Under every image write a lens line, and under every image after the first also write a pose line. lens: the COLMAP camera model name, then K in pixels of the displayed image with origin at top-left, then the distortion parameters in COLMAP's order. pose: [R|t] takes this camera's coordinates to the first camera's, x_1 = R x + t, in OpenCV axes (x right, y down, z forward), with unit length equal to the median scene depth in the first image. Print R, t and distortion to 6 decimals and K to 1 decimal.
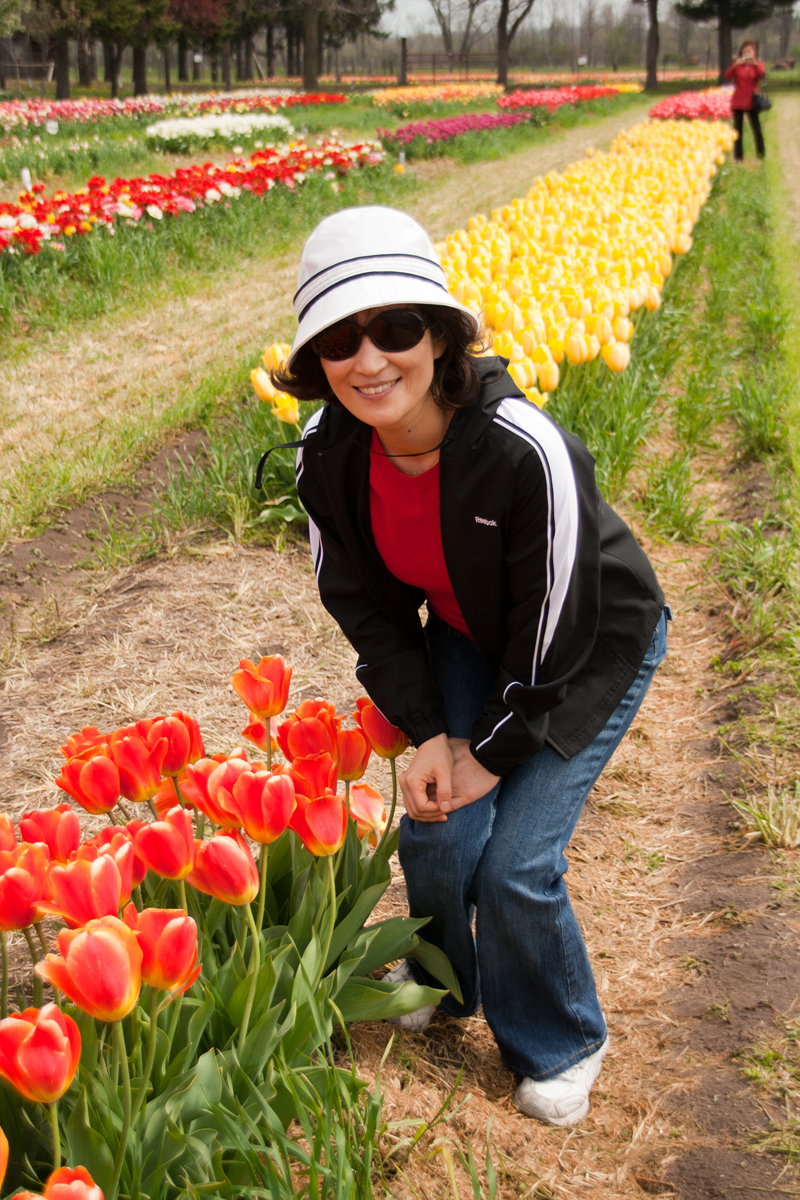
lens RADIAL K [[1957.1, 0, 399.9], [0, 1957.1, 600.0], [0, 0, 1]] dist [0.038269, 0.000000]
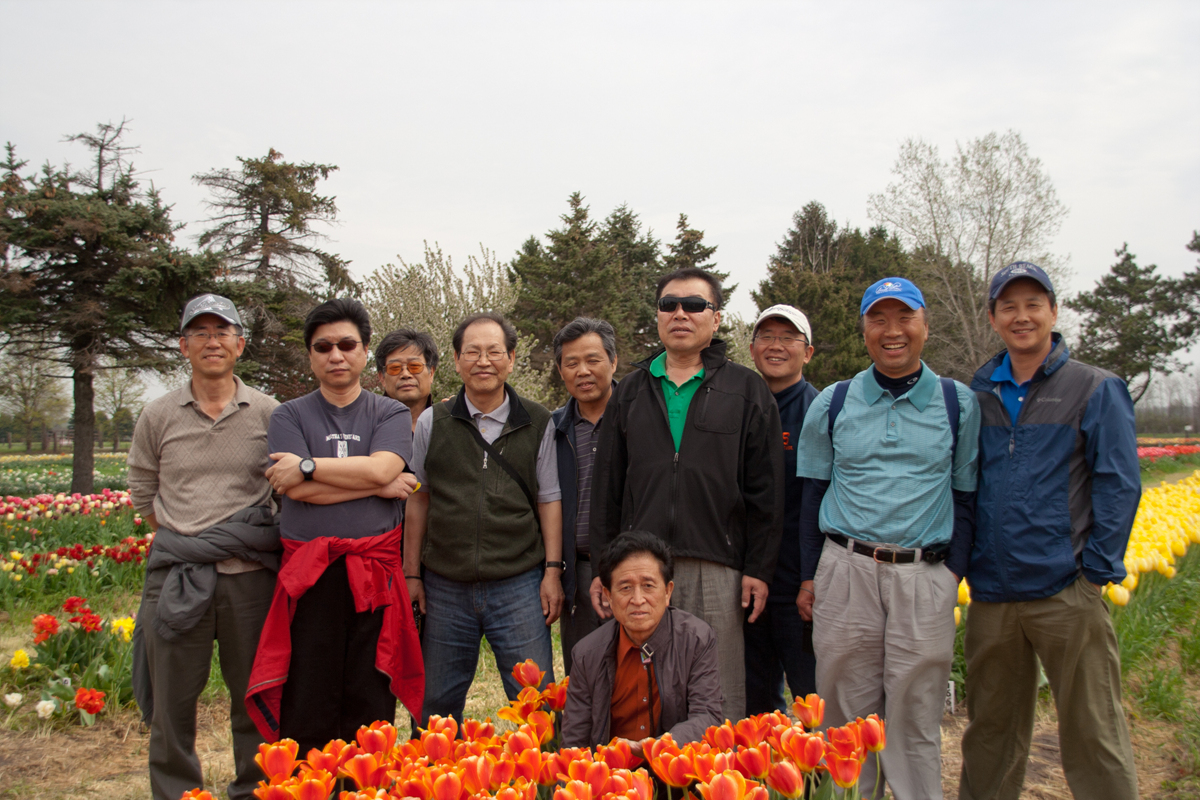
lens RADIAL K [[1570.4, 0, 600.2], [0, 1570.4, 401.7], [0, 0, 1]] dist [-0.026828, 0.000000]
pose [[0.947377, 0.017903, -0.319618, 0.116519], [-0.108705, 0.957098, -0.268602, 0.109882], [0.301097, 0.289212, 0.908679, -0.301682]]
